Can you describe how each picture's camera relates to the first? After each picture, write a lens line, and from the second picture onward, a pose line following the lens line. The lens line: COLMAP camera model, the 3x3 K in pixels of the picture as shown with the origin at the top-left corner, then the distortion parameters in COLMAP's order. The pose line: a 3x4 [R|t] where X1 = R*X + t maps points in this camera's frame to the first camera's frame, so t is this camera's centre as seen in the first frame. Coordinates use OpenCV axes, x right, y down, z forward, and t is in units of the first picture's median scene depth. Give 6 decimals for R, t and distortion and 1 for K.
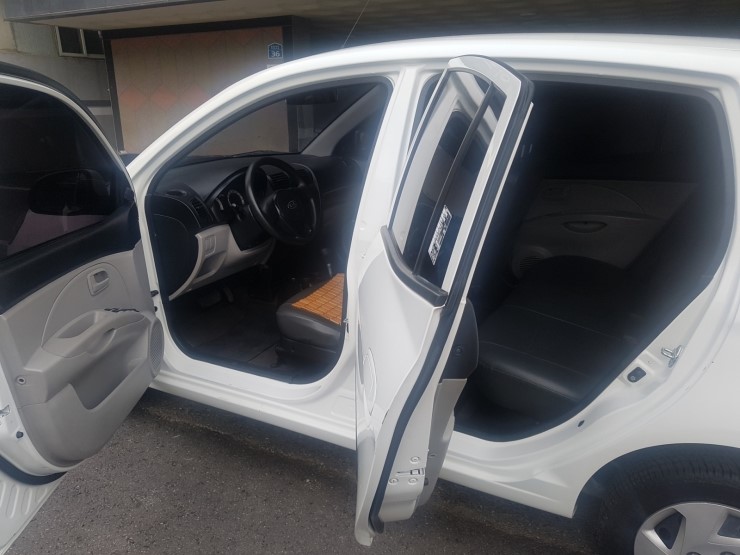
lens RADIAL K [[586.3, 0, 370.0], [0, 586.3, 277.5], [0, 0, 1]] dist [-0.001221, 0.002262]
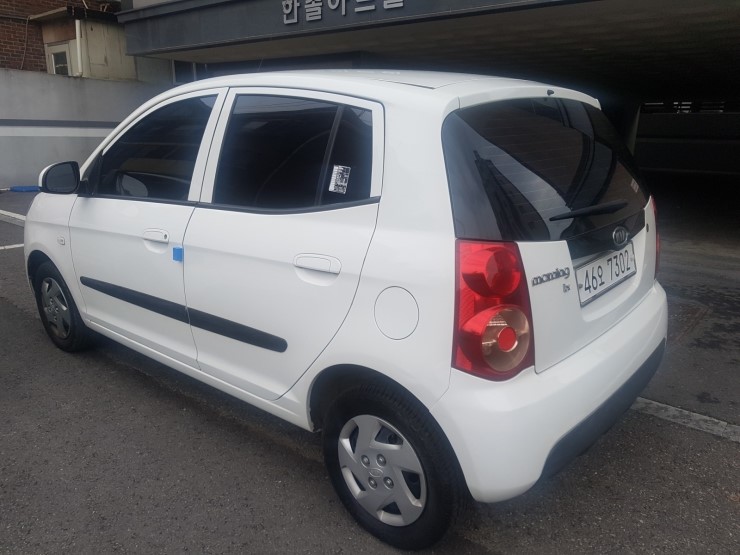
lens RADIAL K [[609.5, 0, 370.0], [0, 609.5, 277.5], [0, 0, 1]] dist [0.038423, -0.008627]
pose [[0.974600, 0.072981, -0.211727, 0.166376], [-0.085707, 0.994986, -0.051554, 0.028206], [0.206903, 0.068391, 0.975968, -0.076193]]
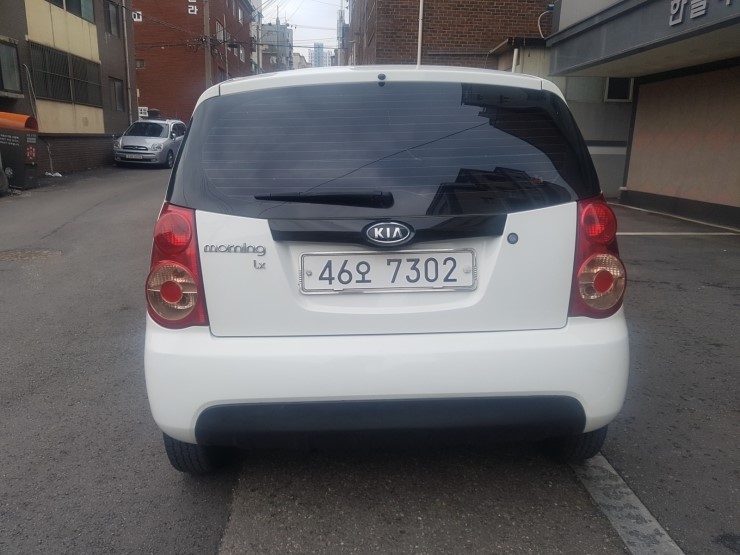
lens RADIAL K [[609.5, 0, 370.0], [0, 609.5, 277.5], [0, 0, 1]] dist [0.038423, -0.008627]
pose [[0.490914, 0.206772, -0.846315, 0.434438], [-0.281226, 0.957034, 0.070695, -0.014009], [0.824570, 0.203300, 0.527971, 0.091150]]
